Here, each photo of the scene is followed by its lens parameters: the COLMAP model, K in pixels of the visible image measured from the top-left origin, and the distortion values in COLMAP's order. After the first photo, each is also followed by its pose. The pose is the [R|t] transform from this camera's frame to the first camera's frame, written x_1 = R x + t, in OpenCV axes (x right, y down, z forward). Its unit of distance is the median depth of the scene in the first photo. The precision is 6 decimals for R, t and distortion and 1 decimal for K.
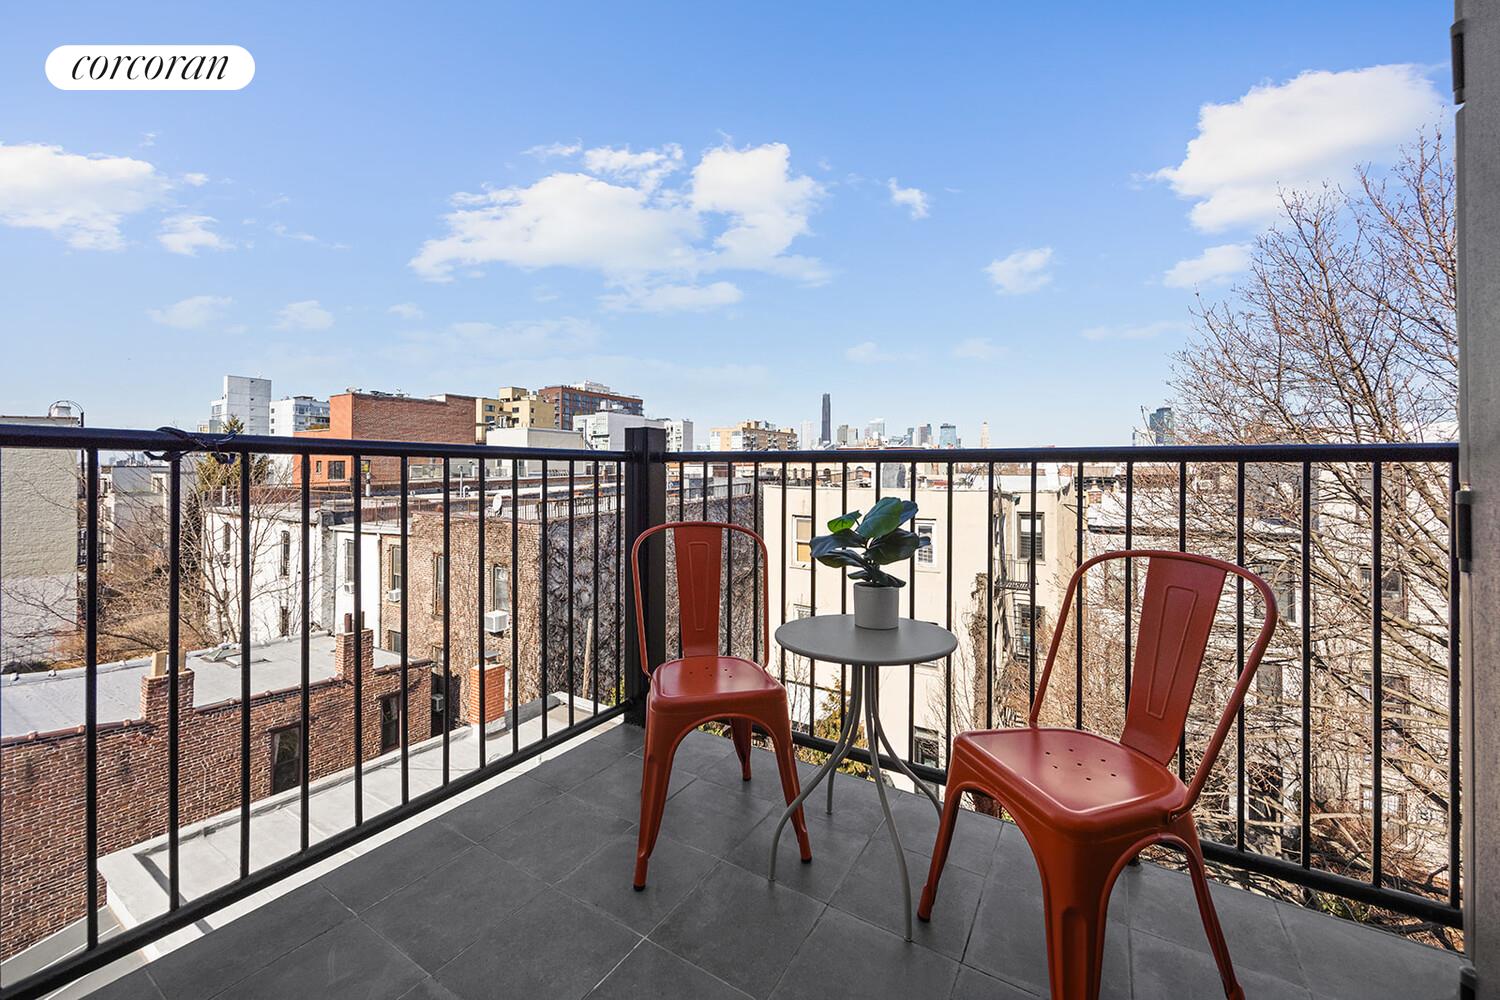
lens RADIAL K [[590.2, 0, 735.7], [0, 590.2, 472.1], [0, 0, 1]] dist [0.001111, -0.000066]
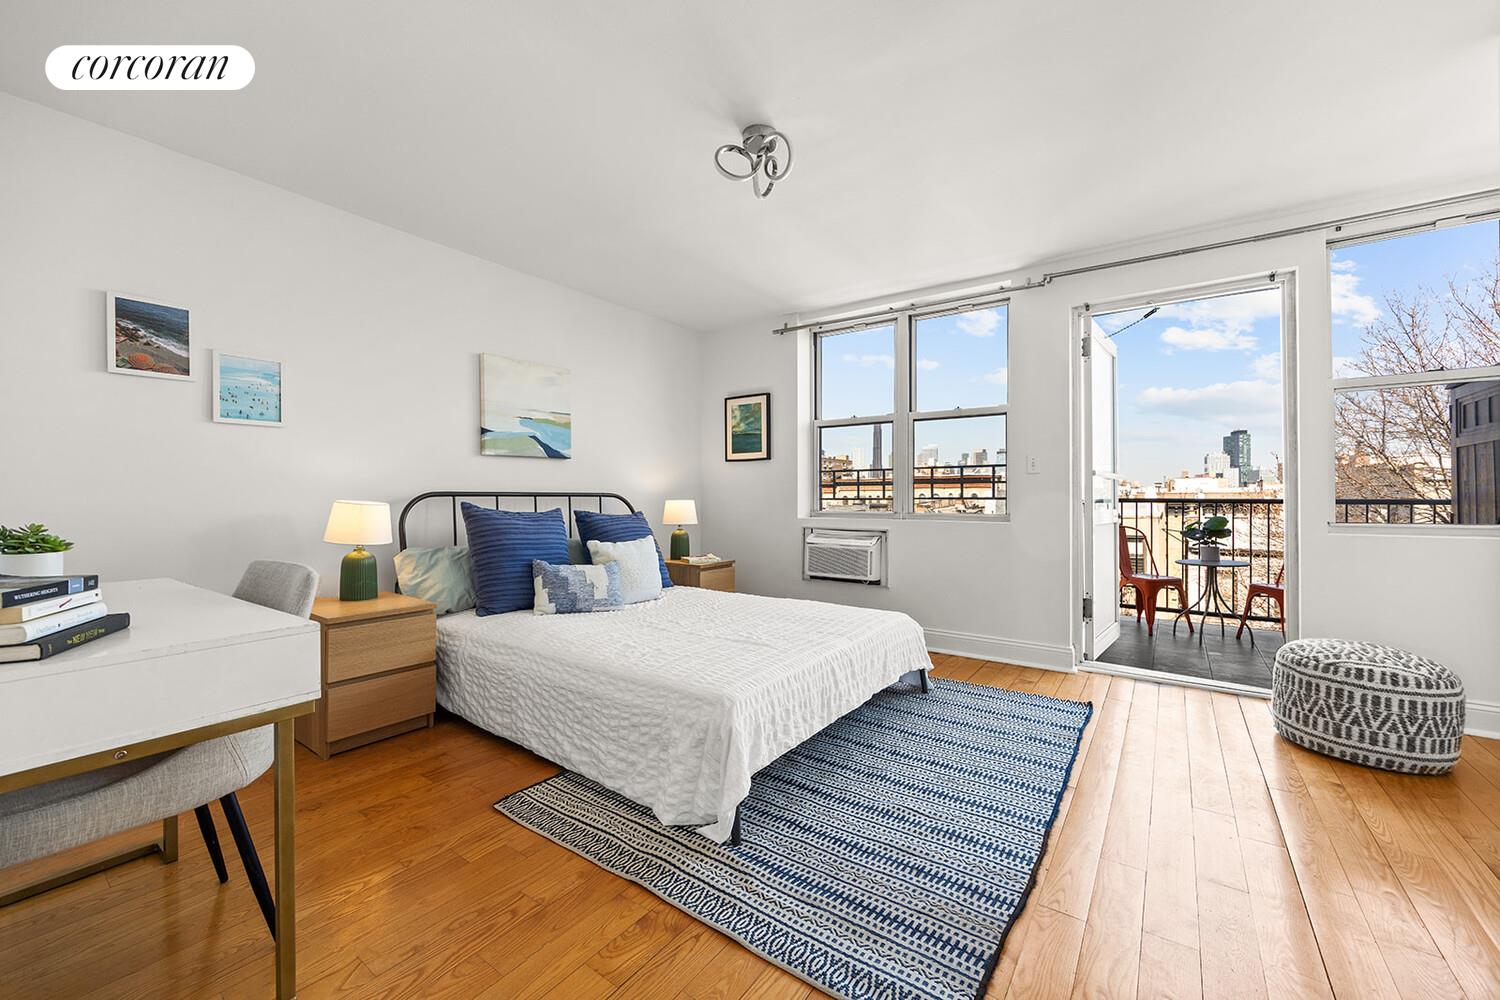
lens RADIAL K [[590.2, 0, 748.0], [0, 590.2, 503.8], [0, 0, 1]] dist [0.001111, -0.000066]
pose [[0.997928, -0.002570, -0.064287, -0.449020], [0.003075, 0.999965, 0.007753, -0.009309], [0.064265, -0.007934, 0.997901, -0.450412]]
